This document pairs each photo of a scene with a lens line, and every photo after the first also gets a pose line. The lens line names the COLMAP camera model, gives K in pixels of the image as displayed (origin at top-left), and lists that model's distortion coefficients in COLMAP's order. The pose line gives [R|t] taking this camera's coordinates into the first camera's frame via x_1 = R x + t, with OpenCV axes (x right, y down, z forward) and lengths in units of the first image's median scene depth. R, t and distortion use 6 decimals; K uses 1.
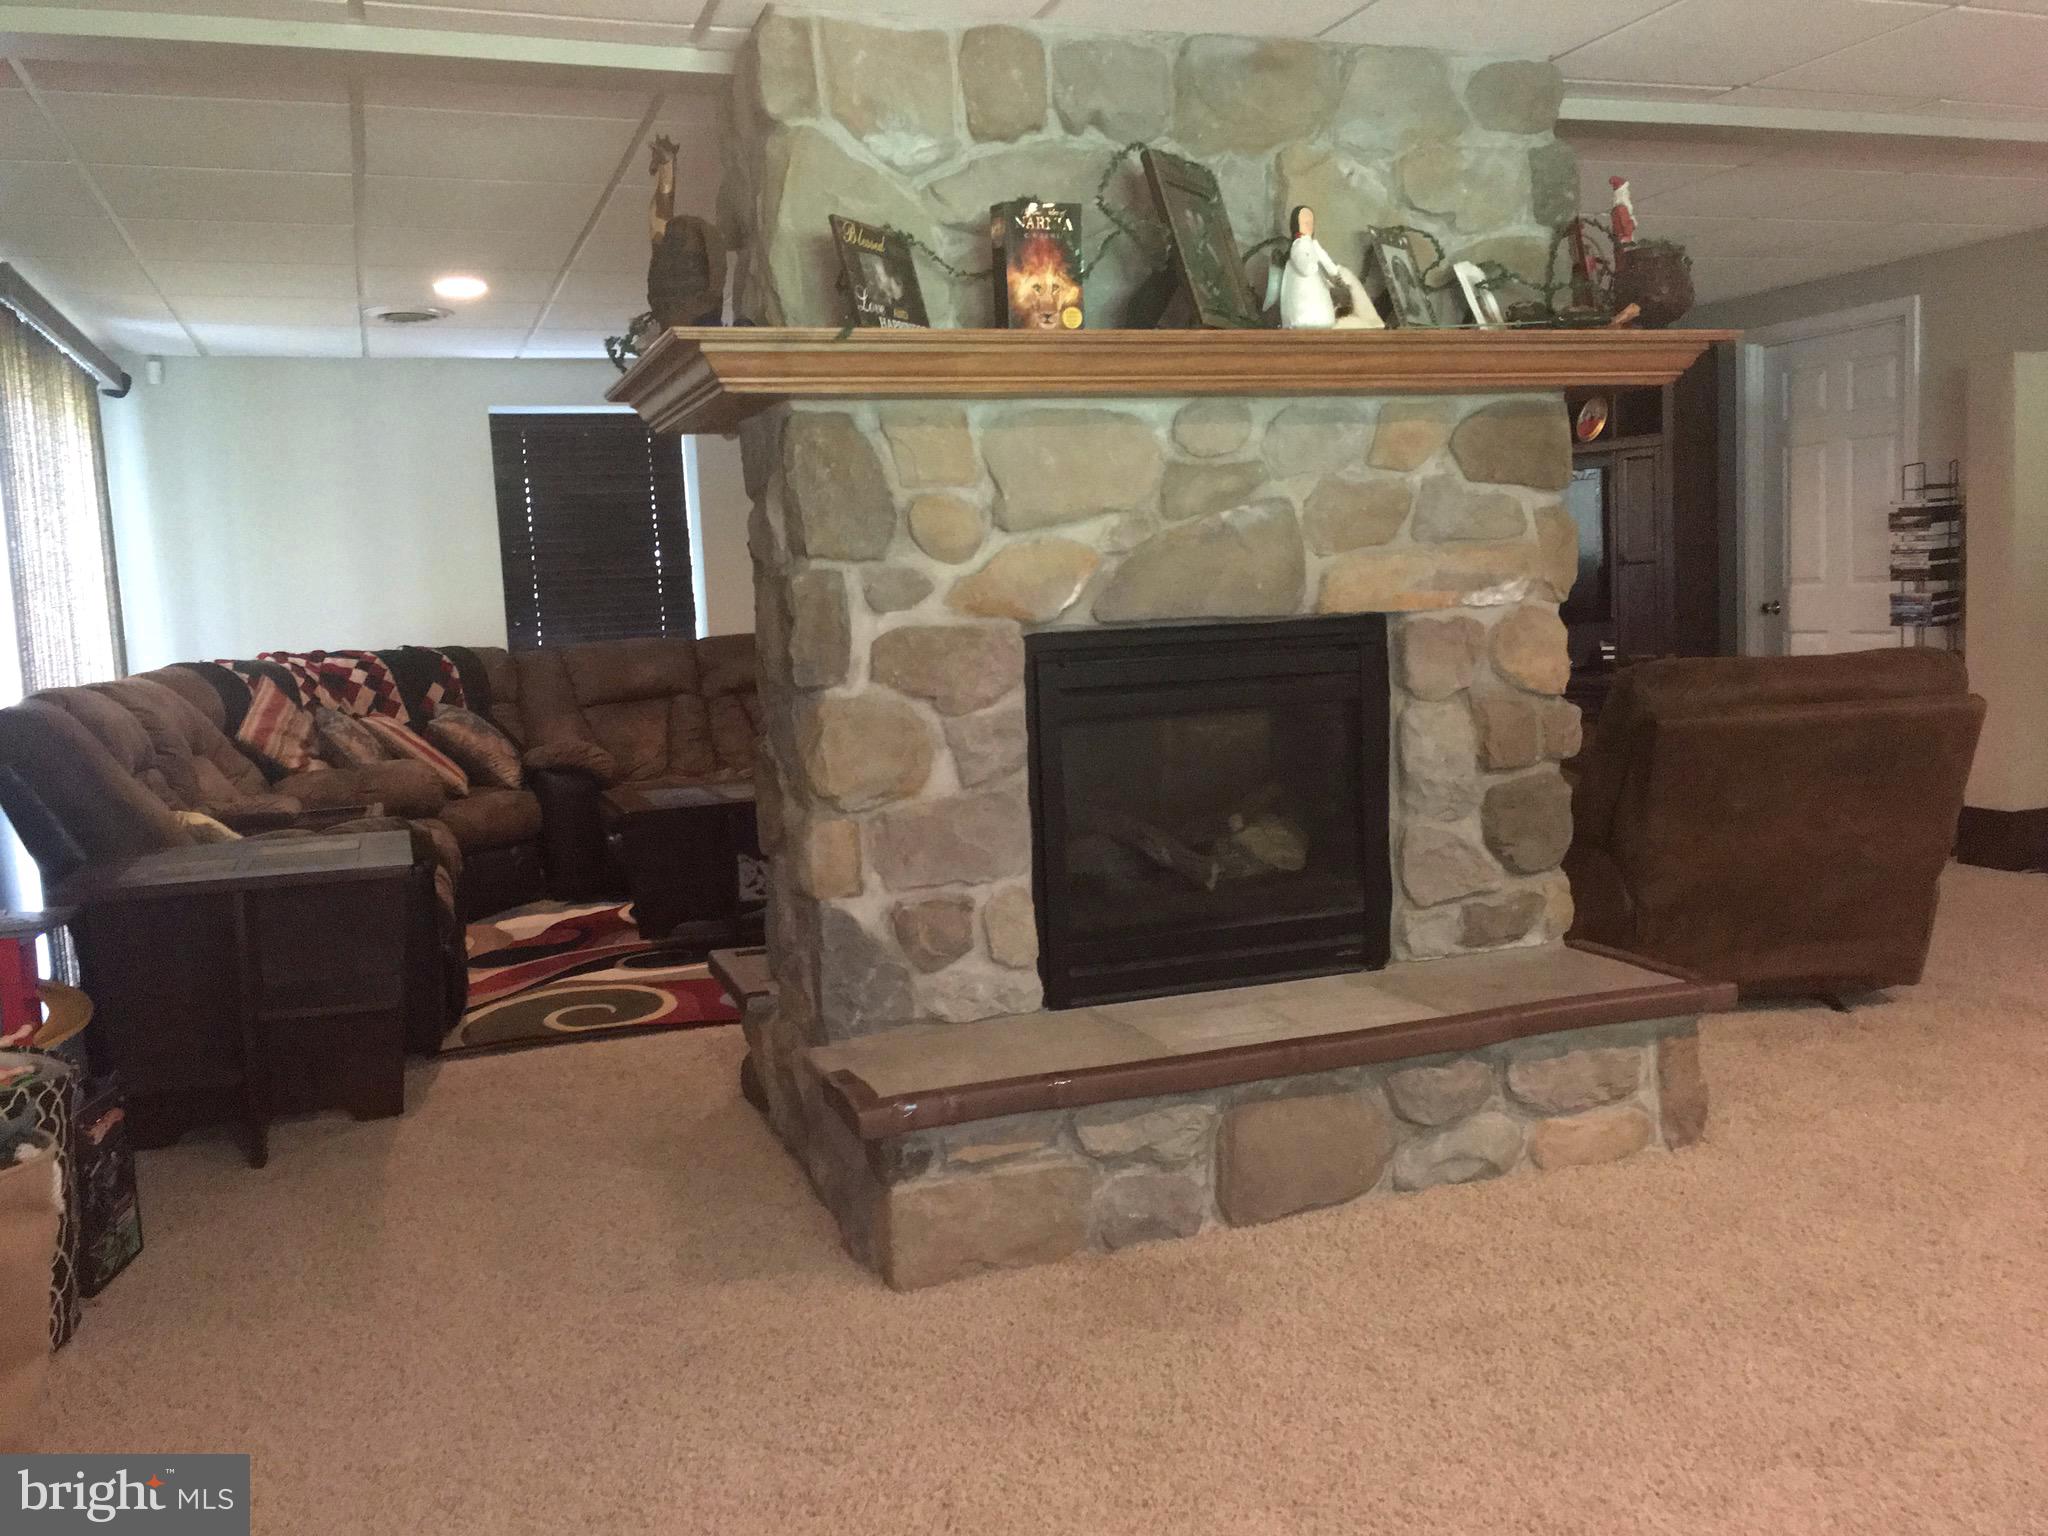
lens RADIAL K [[1750.6, 0, 1025.2], [0, 1750.6, 759.3], [0, 0, 1]] dist [0.079242, -0.097696]
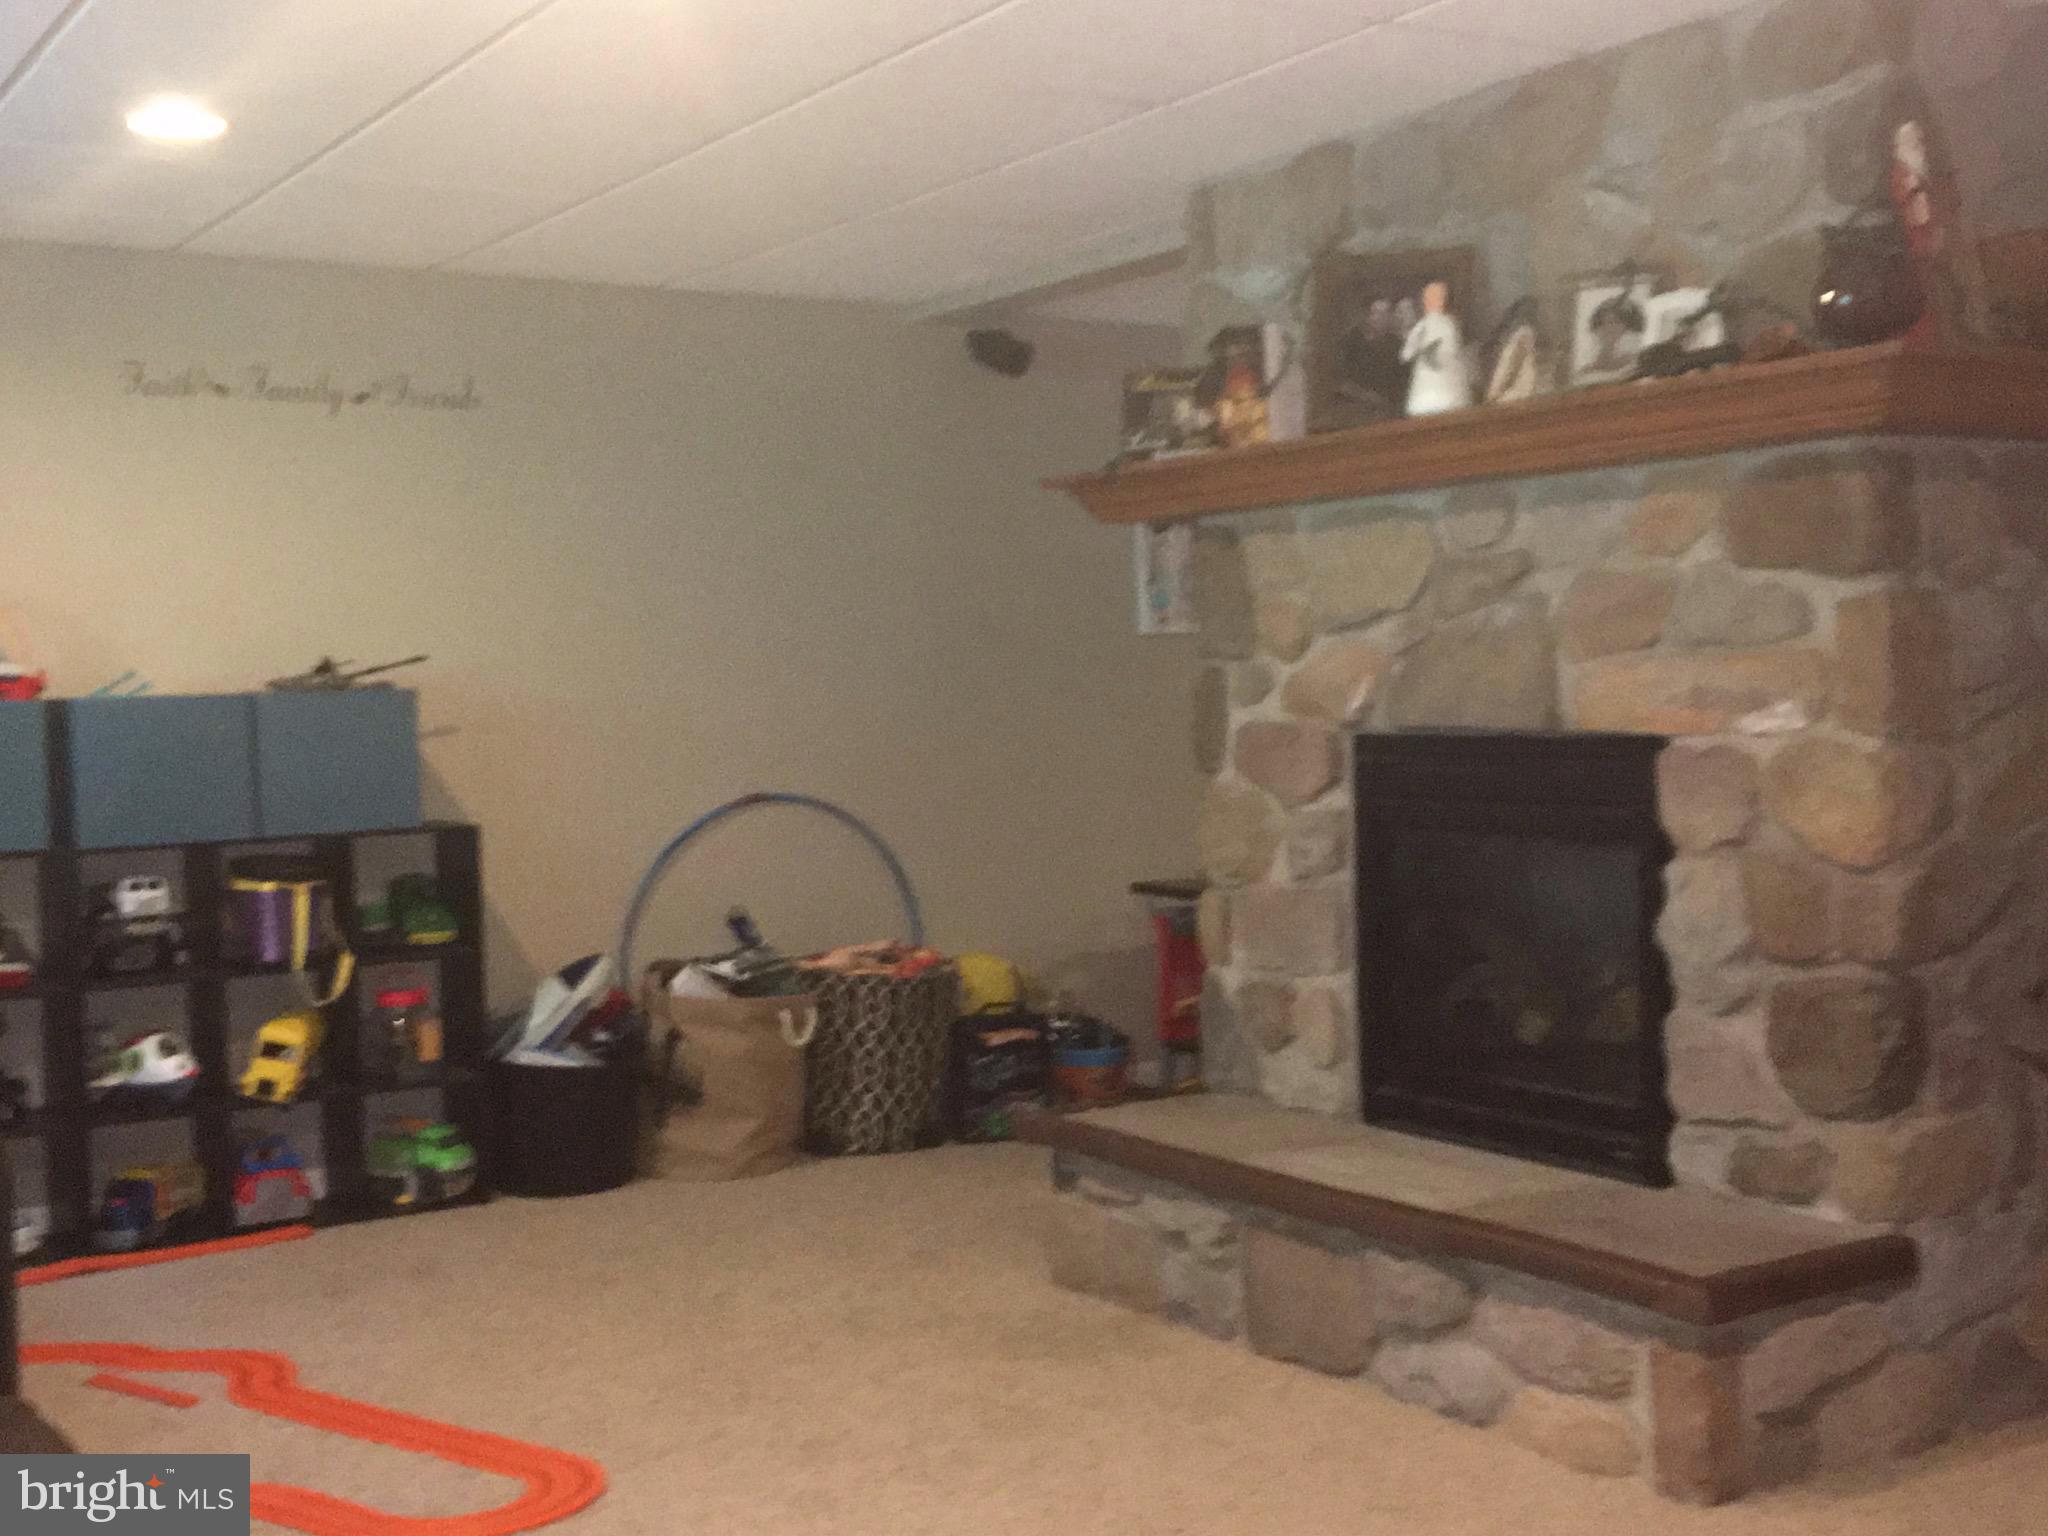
lens RADIAL K [[2451.9, 0, 1028.8], [0, 2451.9, 771.9], [0, 0, 1]] dist [0.060834, 0.000000]
pose [[0.215622, 0.071351, -0.973867, 1.250697], [-0.085449, 0.994880, 0.053971, -0.104873], [0.972731, 0.071579, 0.220615, 0.496271]]
